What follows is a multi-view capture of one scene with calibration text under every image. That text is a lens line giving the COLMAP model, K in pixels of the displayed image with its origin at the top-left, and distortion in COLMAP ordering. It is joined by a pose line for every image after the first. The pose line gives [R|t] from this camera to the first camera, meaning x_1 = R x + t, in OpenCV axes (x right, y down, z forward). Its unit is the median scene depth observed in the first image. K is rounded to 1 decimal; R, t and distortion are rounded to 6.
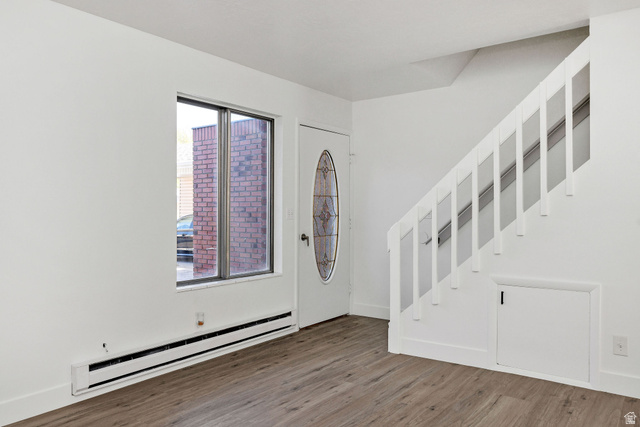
lens RADIAL K [[481.7, 0, 320.0], [0, 481.7, 212.1], [0, 0, 1]] dist [0.000613, 0.000181]
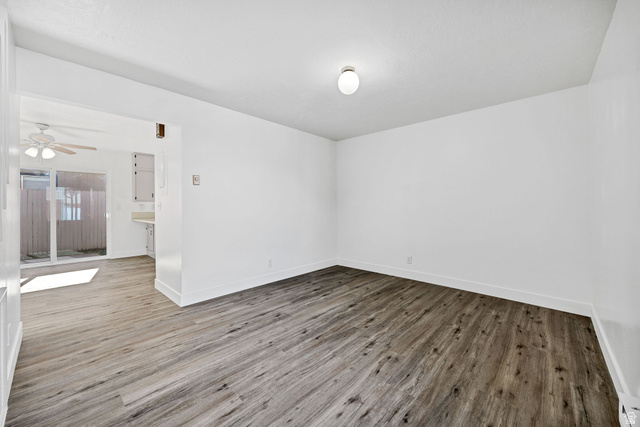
lens RADIAL K [[254.4, 0, 319.2], [0, 254.4, 208.8], [0, 0, 1]] dist [-0.002340, -0.000301]
pose [[-0.994571, -0.002327, 0.104031, -0.038135], [-0.001672, 0.999978, 0.006385, 0.003996], [-0.104044, 0.006176, -0.994554, 1.514937]]
